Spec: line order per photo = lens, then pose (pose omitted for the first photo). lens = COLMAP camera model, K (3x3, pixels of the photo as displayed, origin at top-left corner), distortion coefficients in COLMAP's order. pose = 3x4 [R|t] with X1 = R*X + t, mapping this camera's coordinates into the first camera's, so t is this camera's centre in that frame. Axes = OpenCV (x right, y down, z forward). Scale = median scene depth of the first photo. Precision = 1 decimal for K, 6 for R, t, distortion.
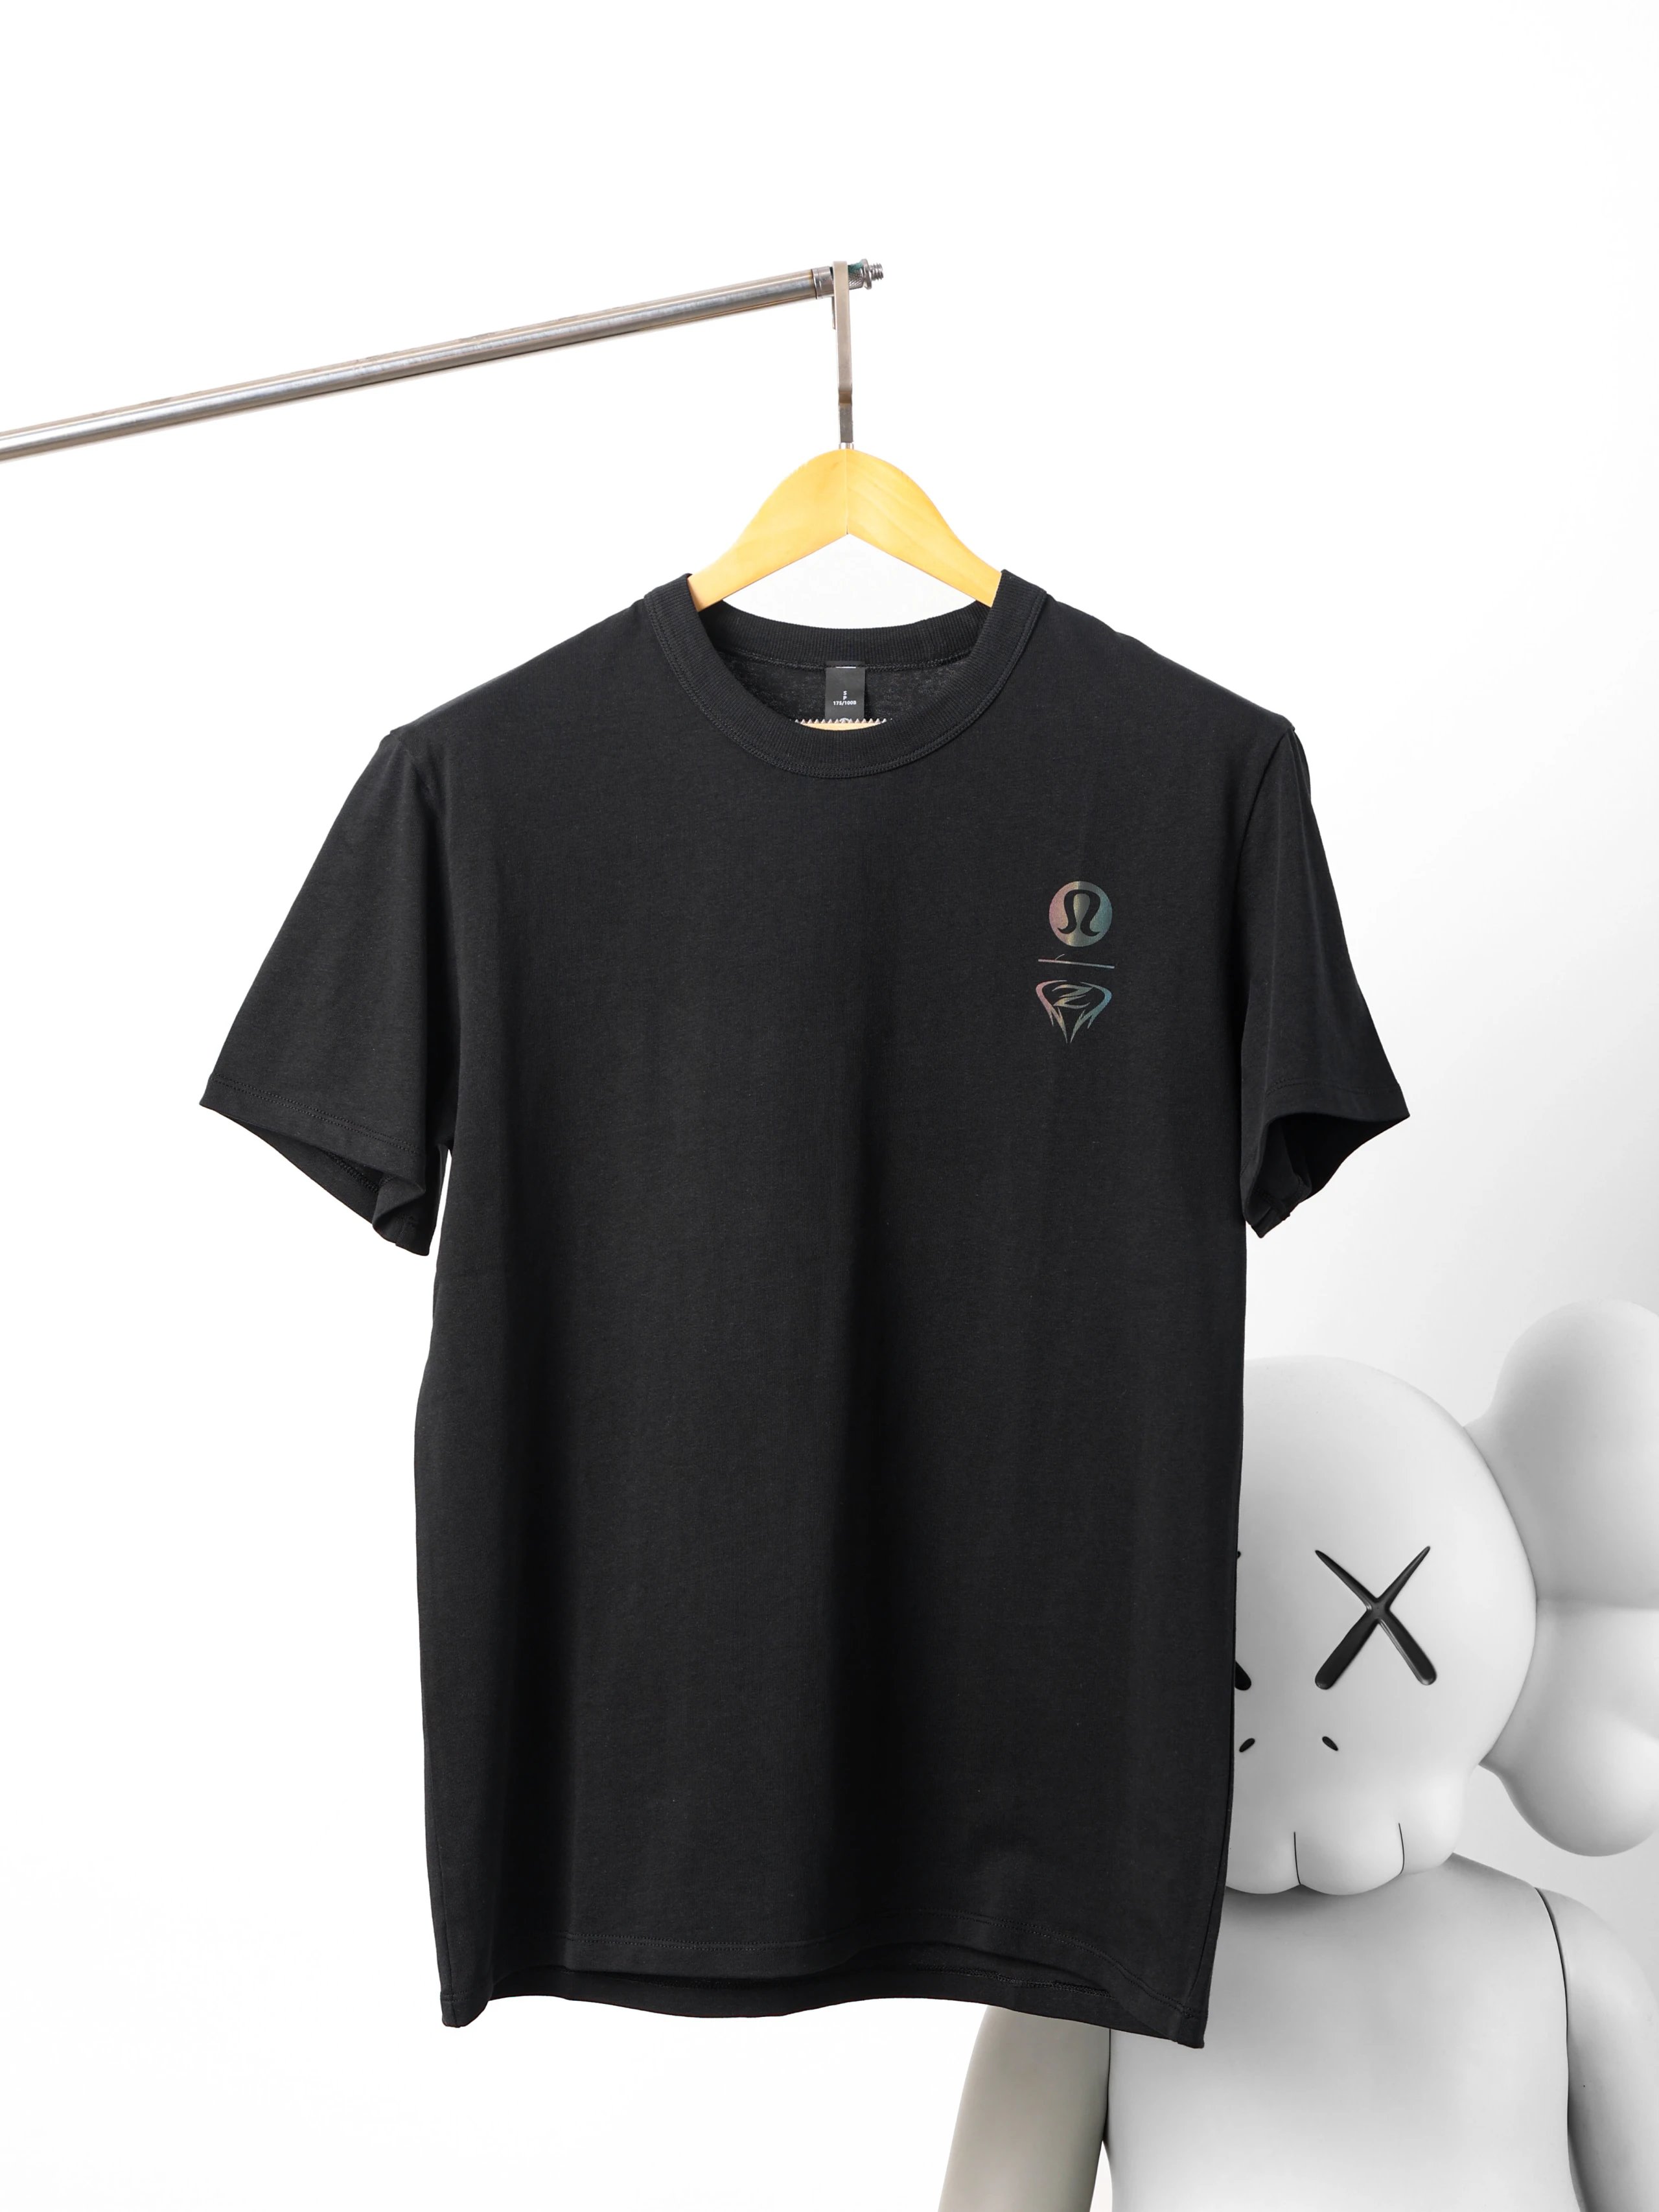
lens RADIAL K [[3078.0, 0, 825.0], [0, 3078.0, 1098.6], [0, 0, 1]] dist [-0.022126, 0.000000]
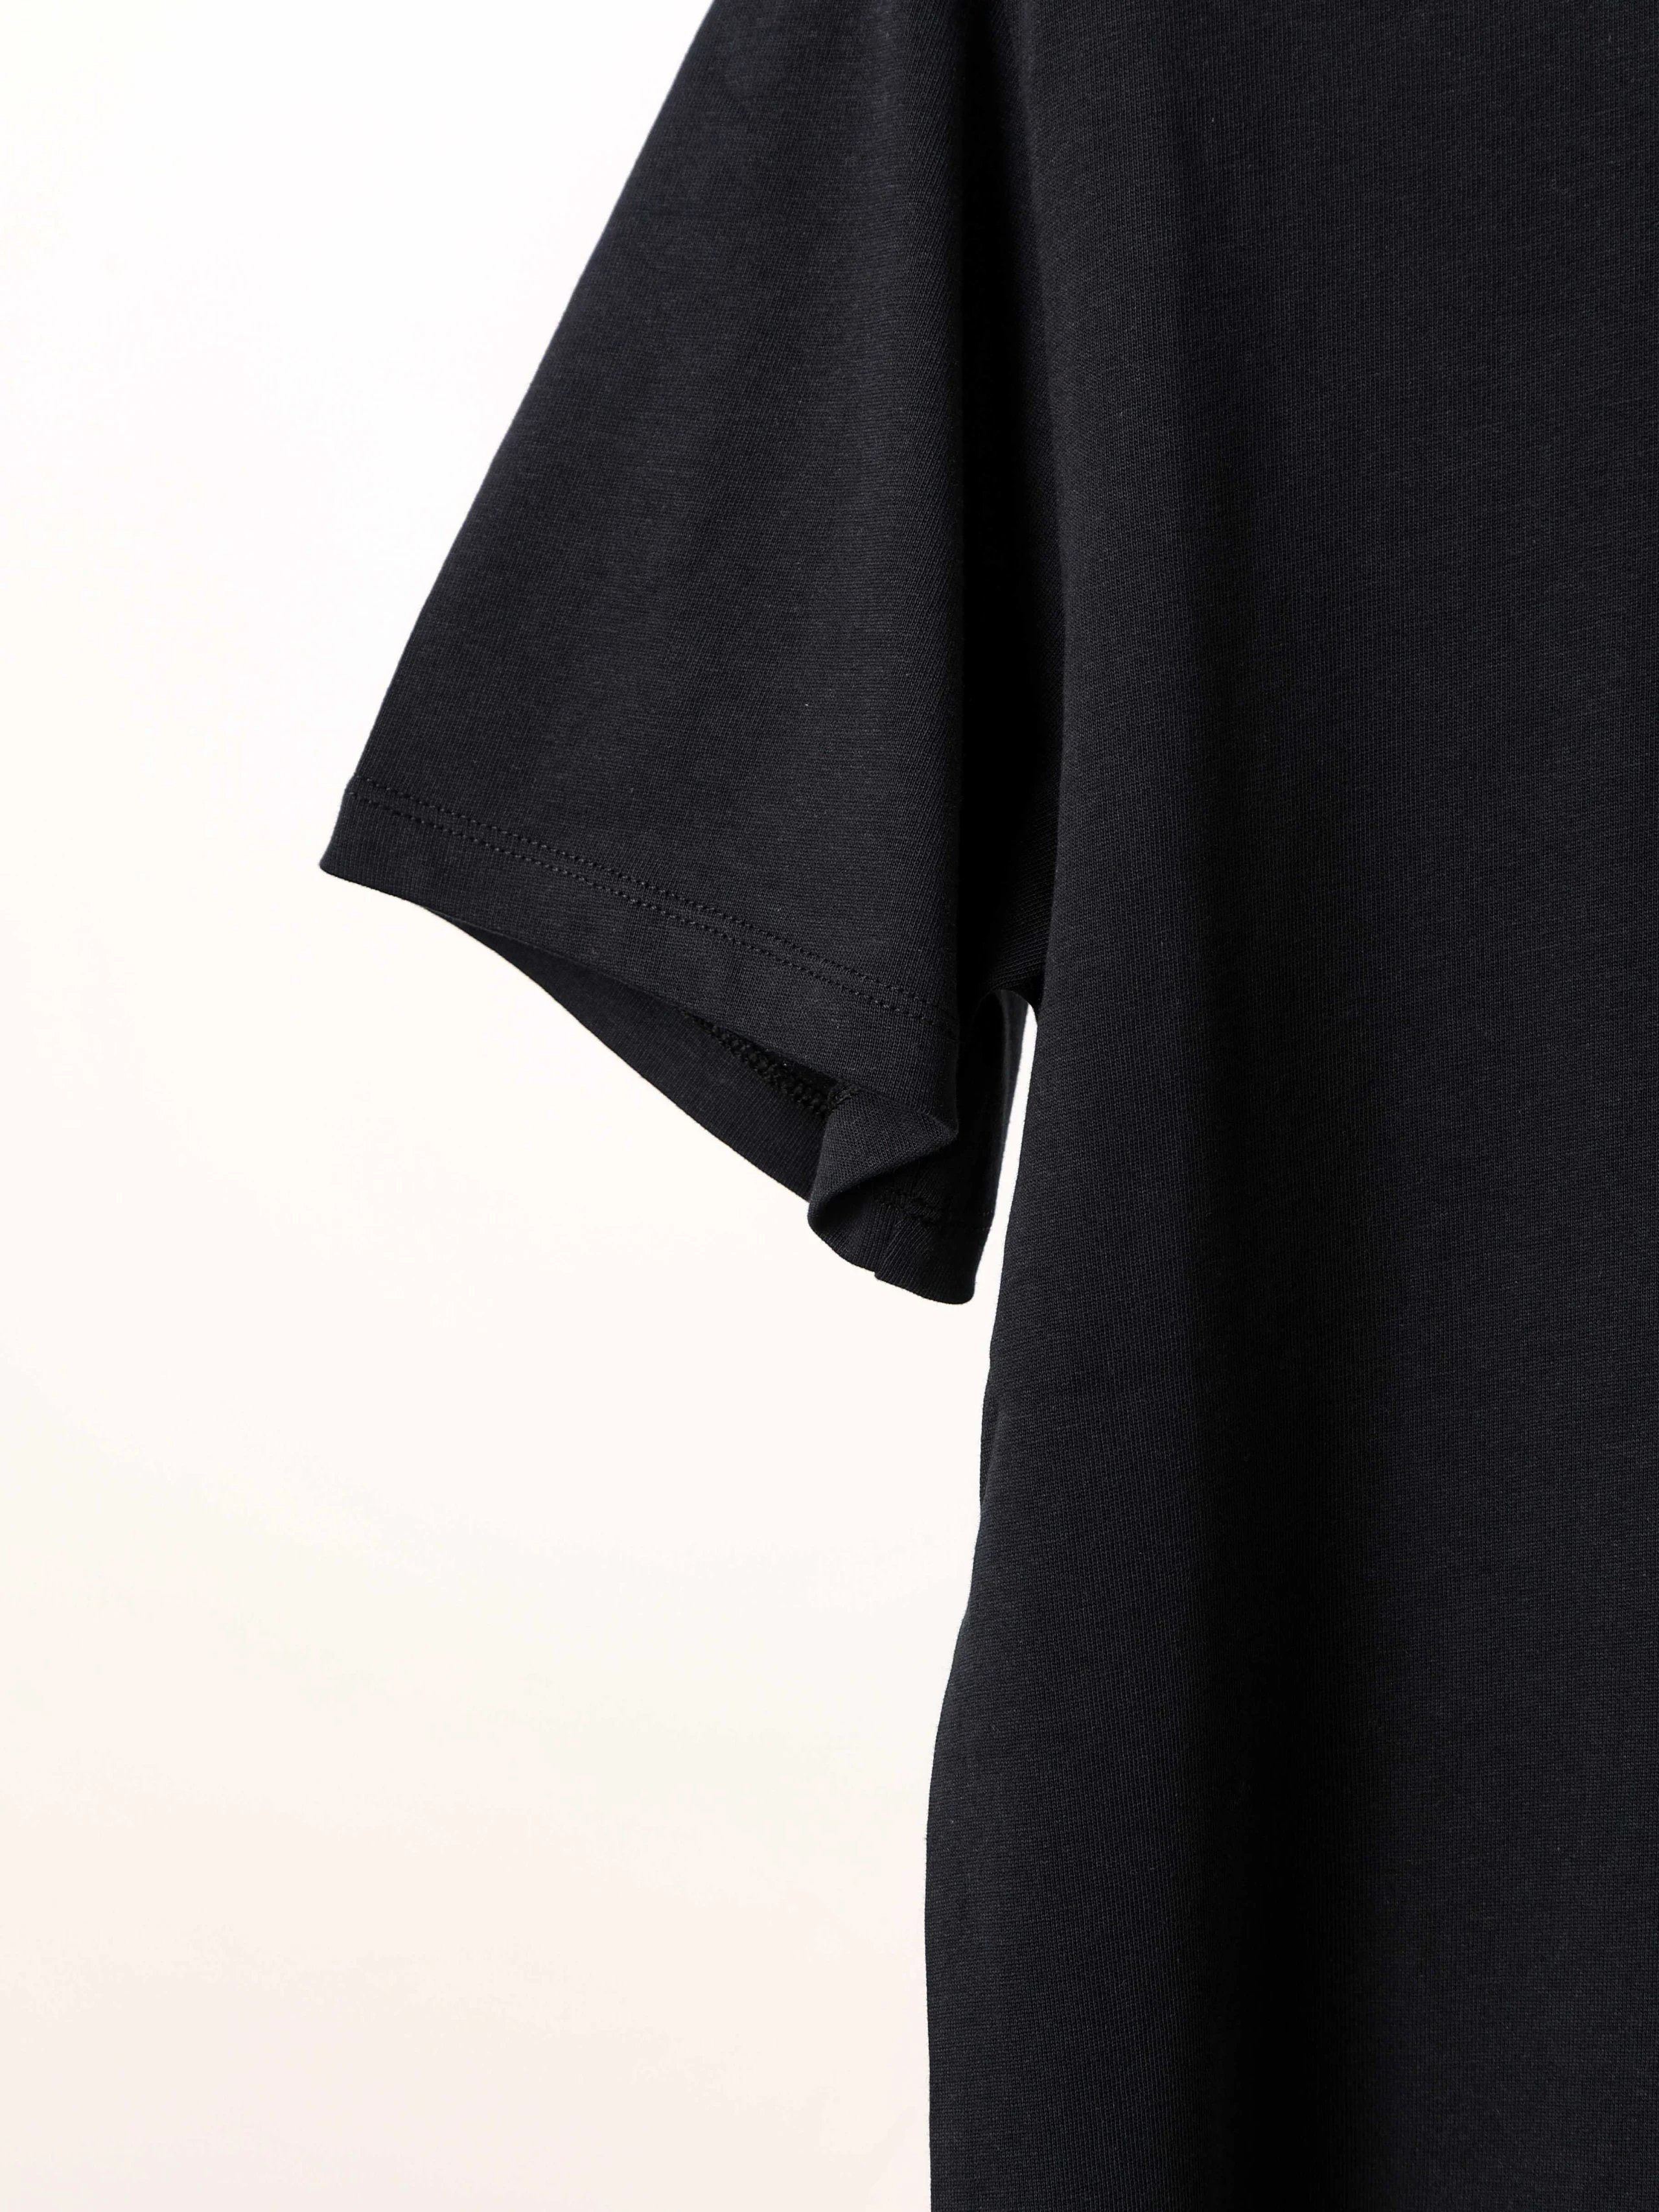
lens RADIAL K [[3441.5, 0, 834.9], [0, 3441.5, 1102.2], [0, 0, 1]] dist [-0.057102, 0.000000]
pose [[0.982340, 0.014973, -0.186503, -0.073341], [0.003294, 0.995254, 0.097255, -0.009335], [0.187074, -0.096151, 0.977629, 0.631783]]
